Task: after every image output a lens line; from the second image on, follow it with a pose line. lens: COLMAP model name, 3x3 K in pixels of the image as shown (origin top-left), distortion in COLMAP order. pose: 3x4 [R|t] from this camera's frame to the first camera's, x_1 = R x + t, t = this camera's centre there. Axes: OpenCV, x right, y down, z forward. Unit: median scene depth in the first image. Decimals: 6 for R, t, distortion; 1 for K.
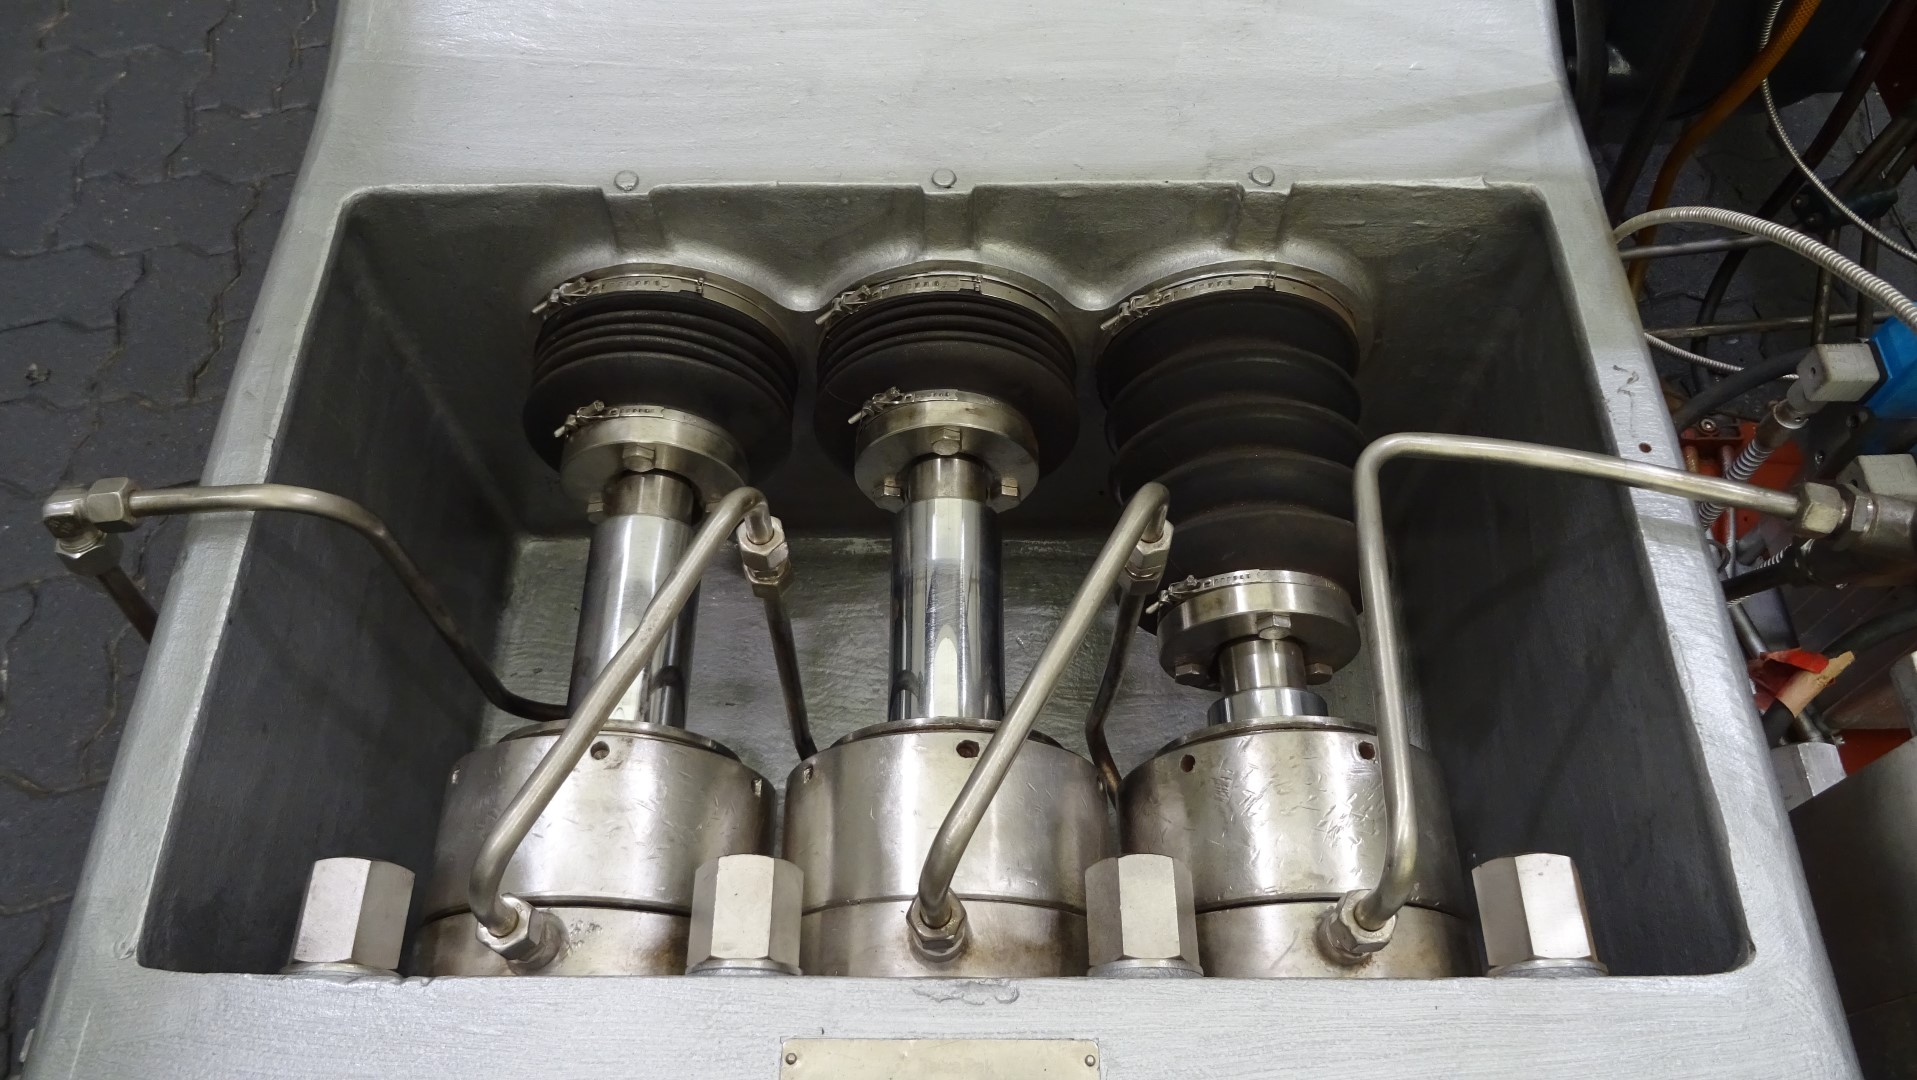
lens RADIAL K [[1387.6, 0, 958.5], [0, 1387.6, 540.0], [0, 0, 1]] dist [-0.000851, -0.003555]
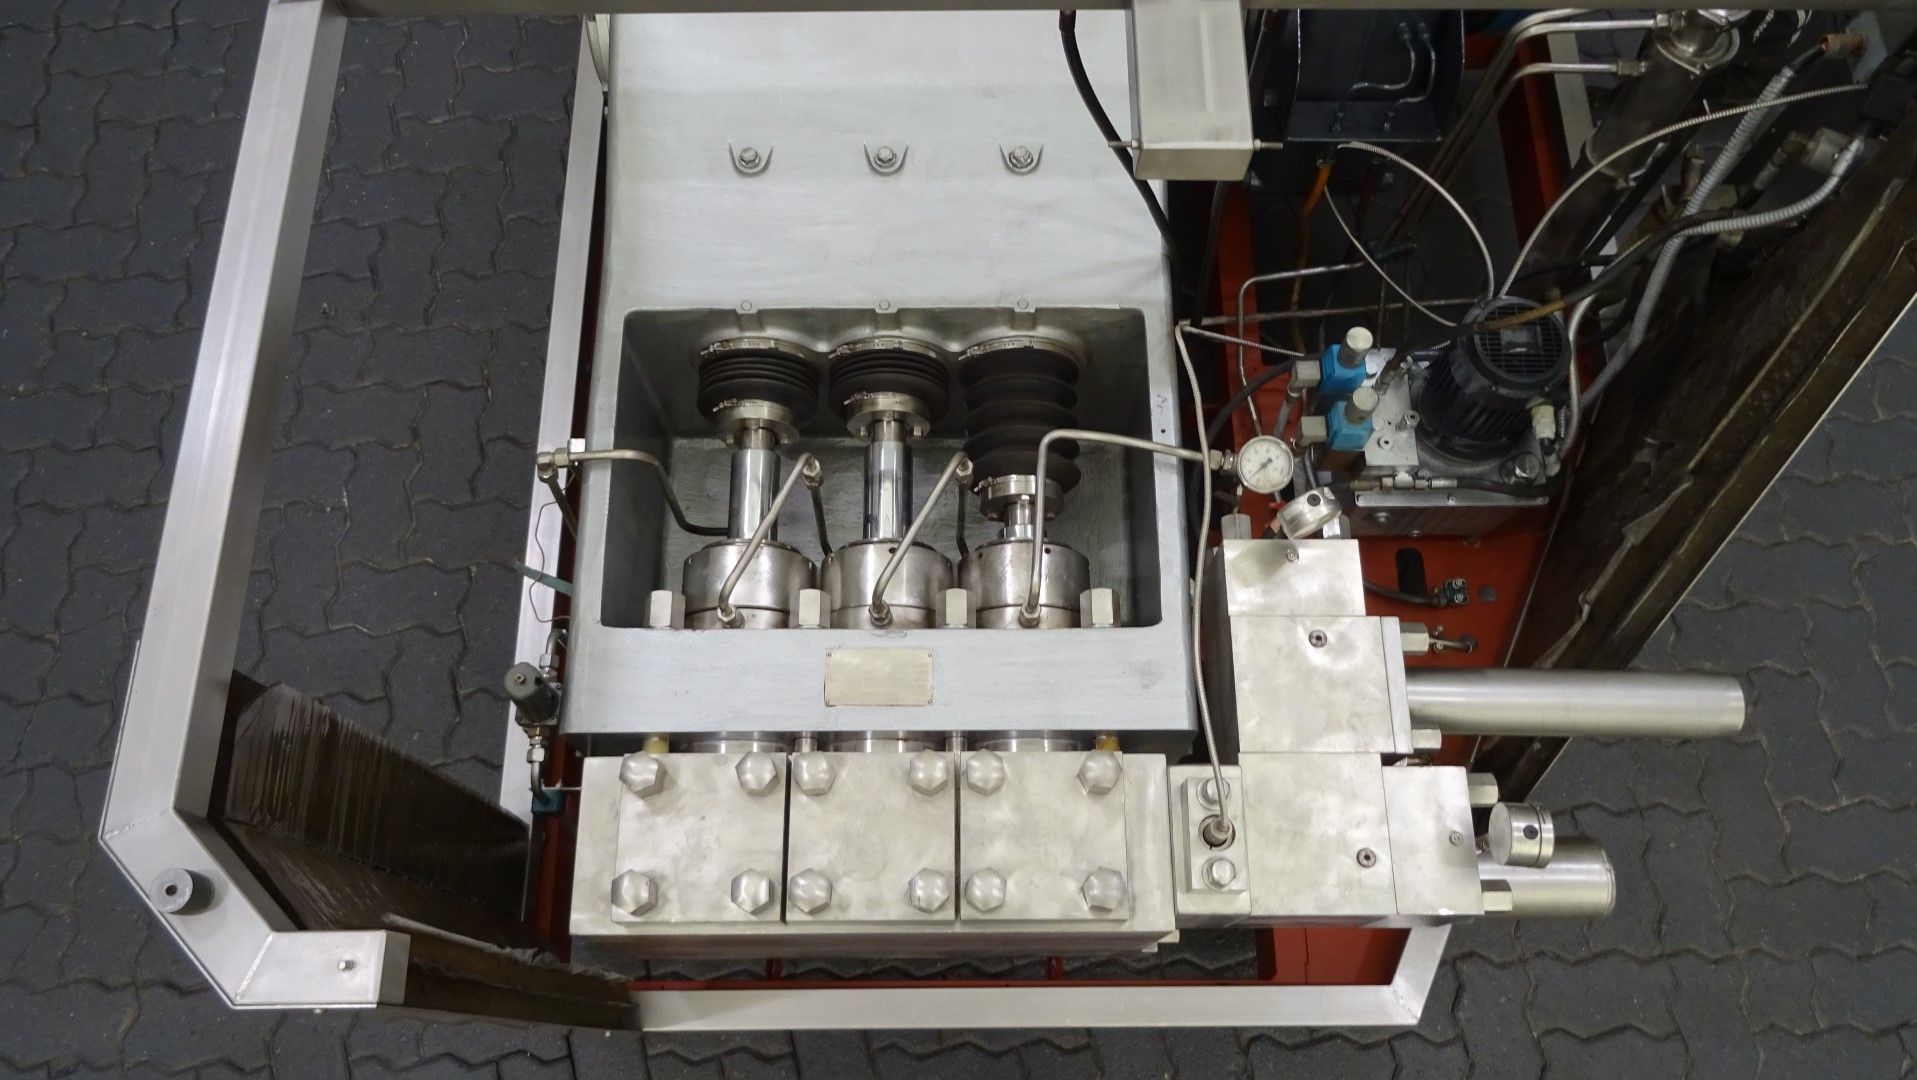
lens RADIAL K [[1387.6, 0, 958.5], [0, 1387.6, 540.0], [0, 0, 1]] dist [-0.000851, -0.003555]
pose [[0.999973, -0.001459, 0.007157, 0.093591], [0.000331, 0.987904, 0.155069, -0.228544], [-0.007296, -0.155063, 0.987878, -1.318020]]
